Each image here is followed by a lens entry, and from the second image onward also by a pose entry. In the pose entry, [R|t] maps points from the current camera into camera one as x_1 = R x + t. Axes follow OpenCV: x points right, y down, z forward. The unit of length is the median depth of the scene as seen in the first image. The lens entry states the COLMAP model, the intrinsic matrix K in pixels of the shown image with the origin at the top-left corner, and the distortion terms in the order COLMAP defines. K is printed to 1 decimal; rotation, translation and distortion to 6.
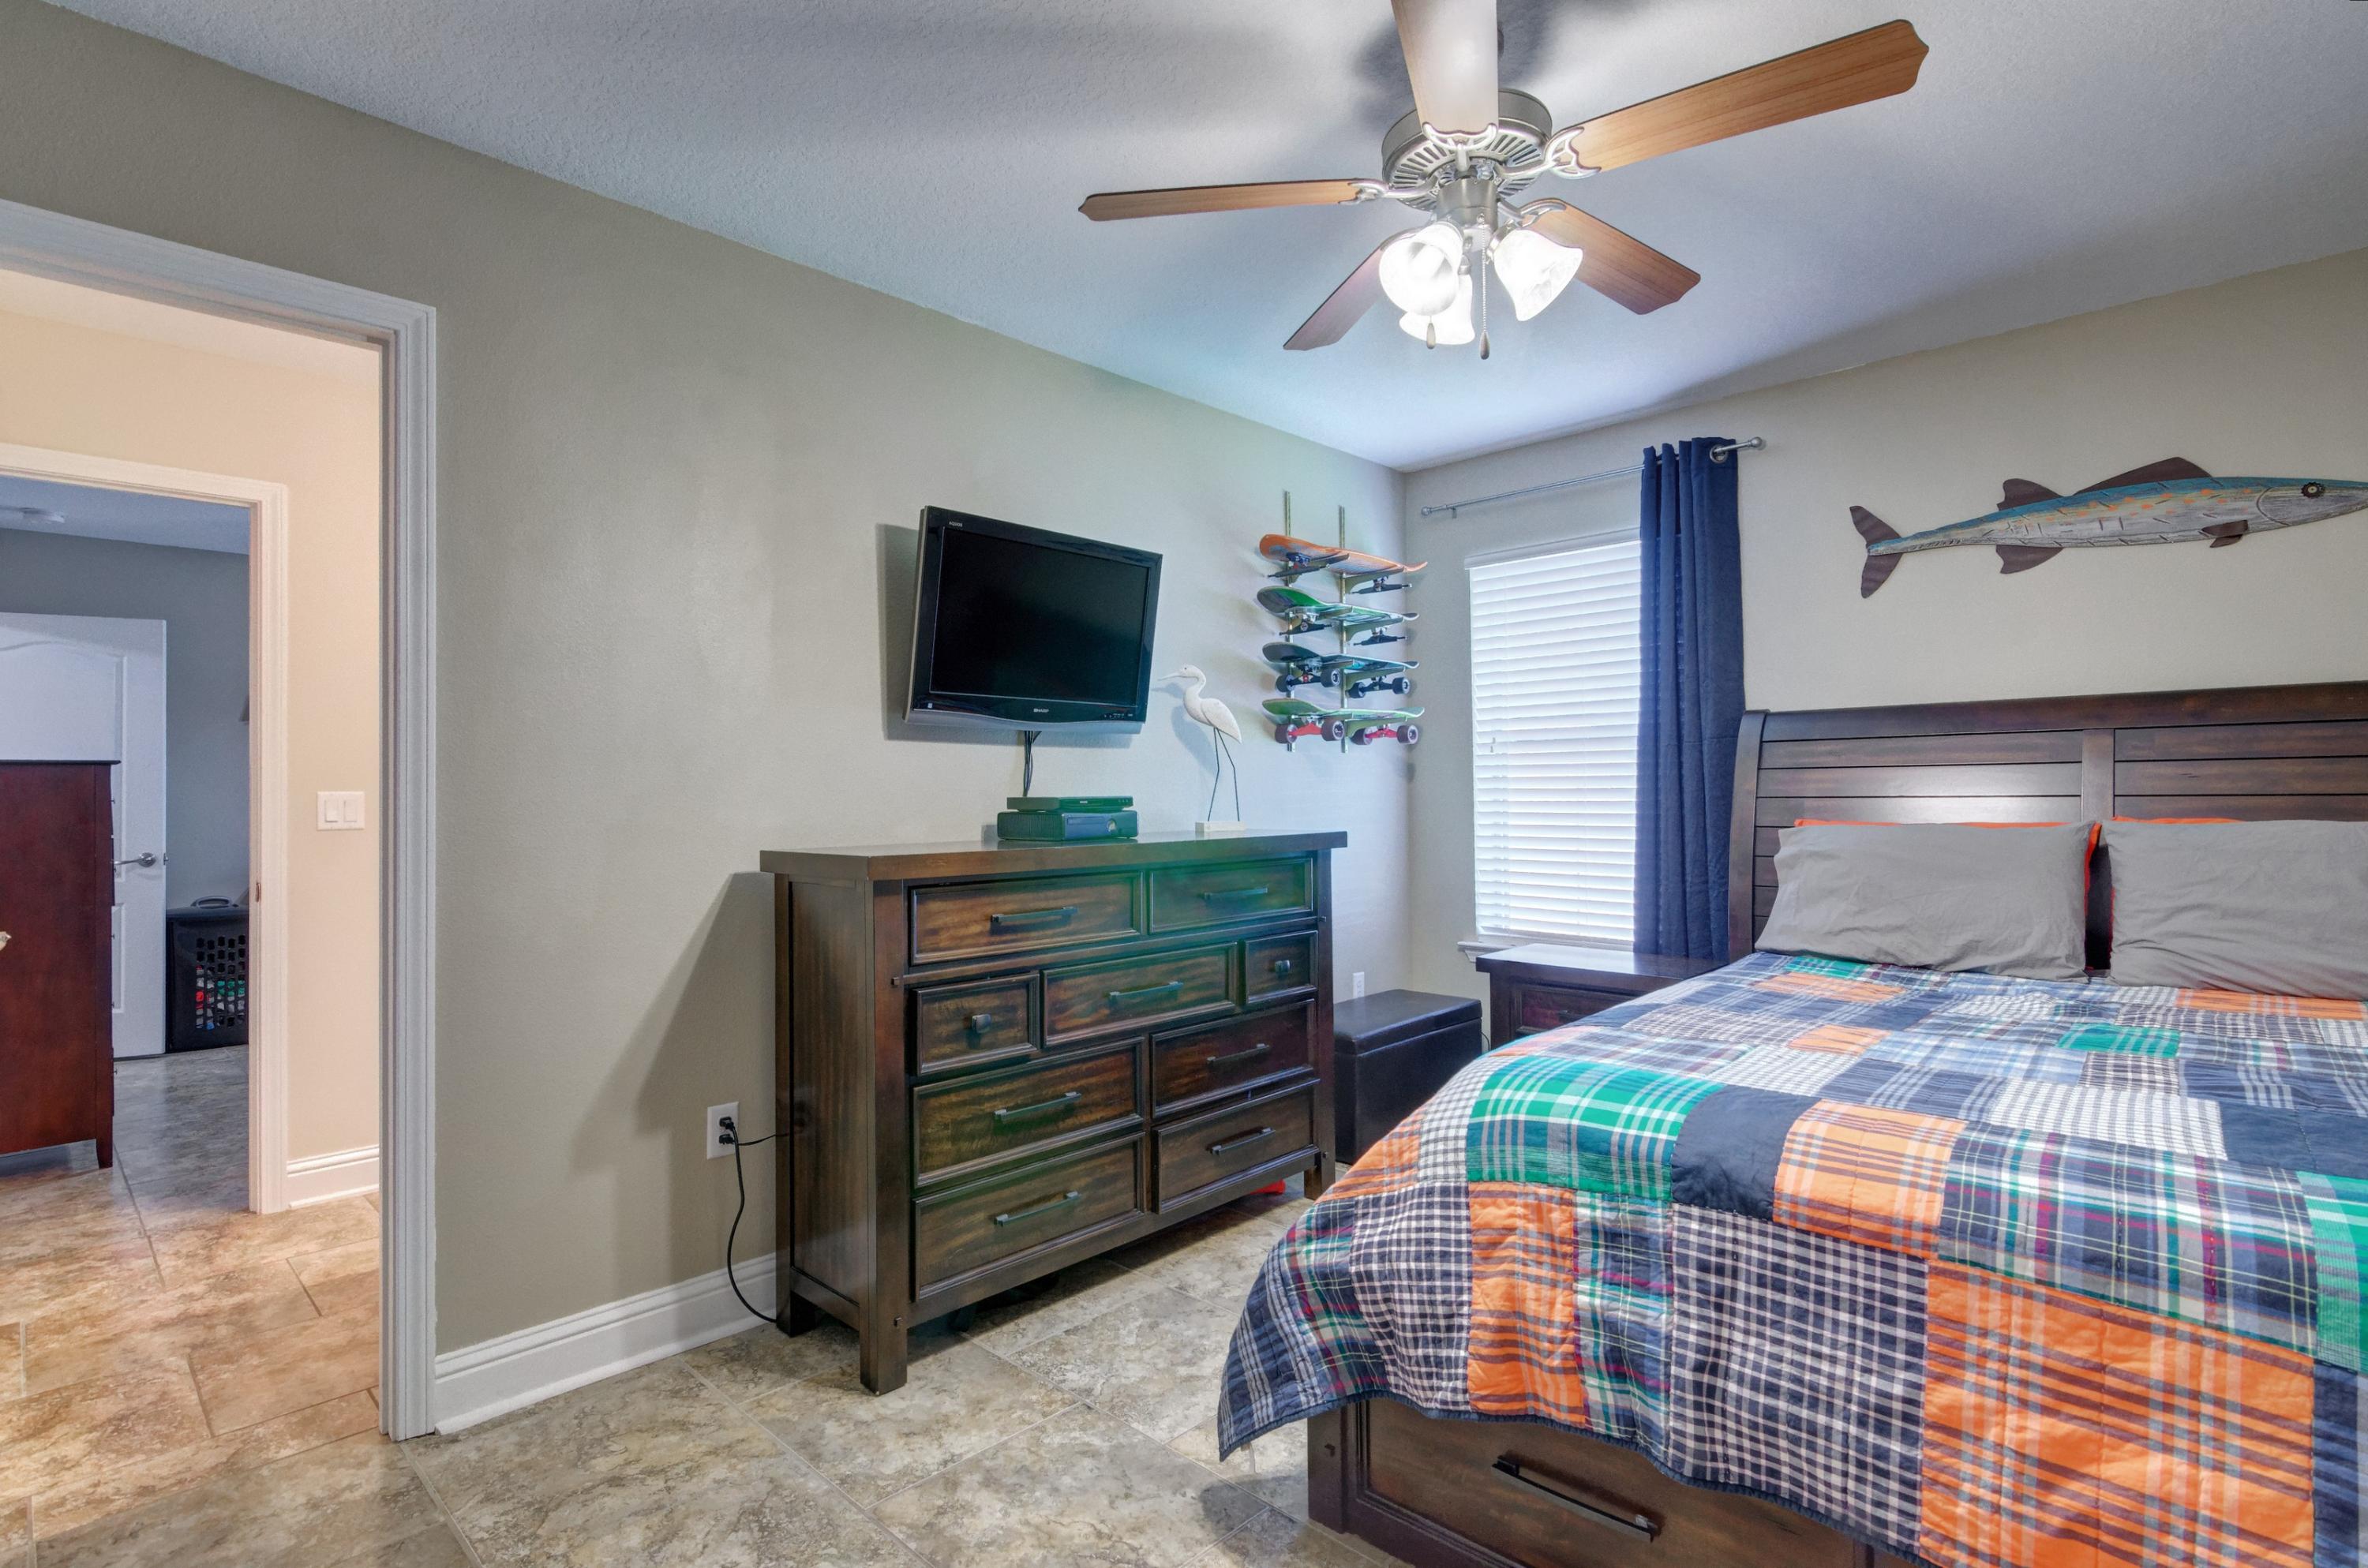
lens RADIAL K [[1142.6, 0, 1179.5], [0, 1142.6, 776.6], [0, 0, 1]] dist [0.005558, -0.002891]
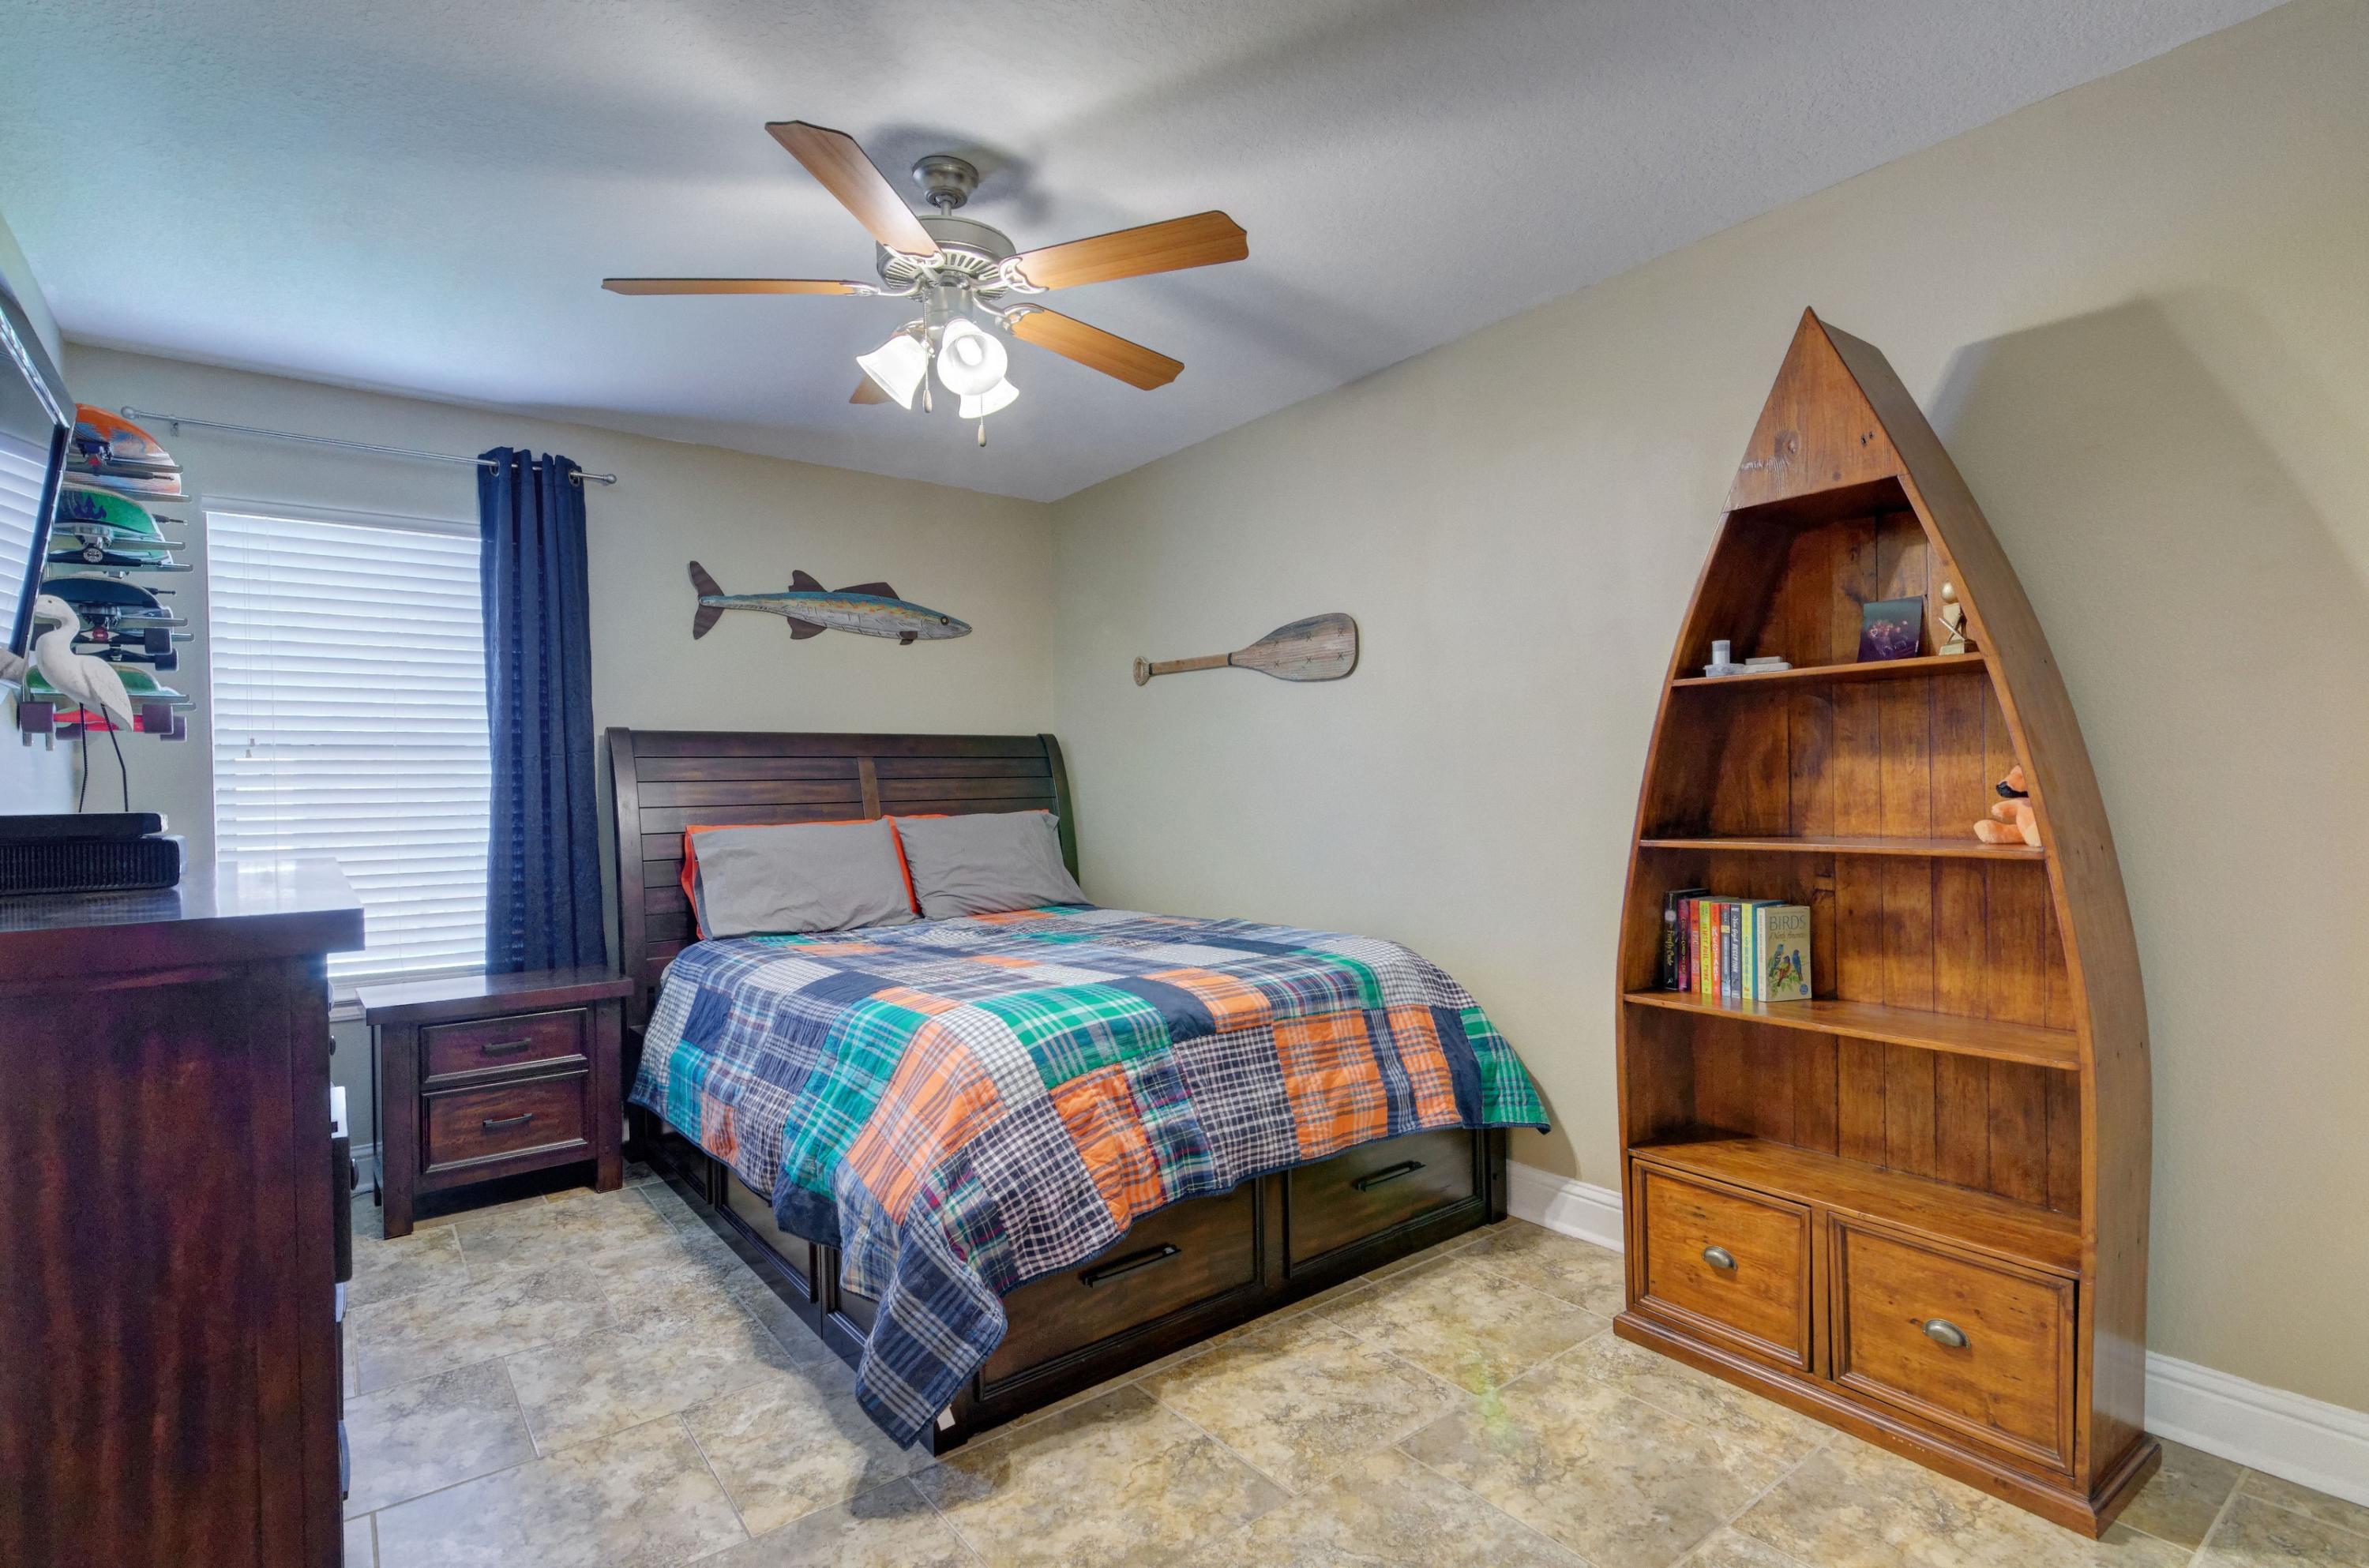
lens RADIAL K [[1143.1, 0, 1181.0], [0, 1143.1, 795.2], [0, 0, 1]] dist [0.005558, -0.002891]
pose [[0.136319, 0.001561, 0.990664, -1.014749], [0.003602, 0.999991, -0.002072, 0.020648], [-0.990658, 0.003850, 0.136313, 0.667112]]
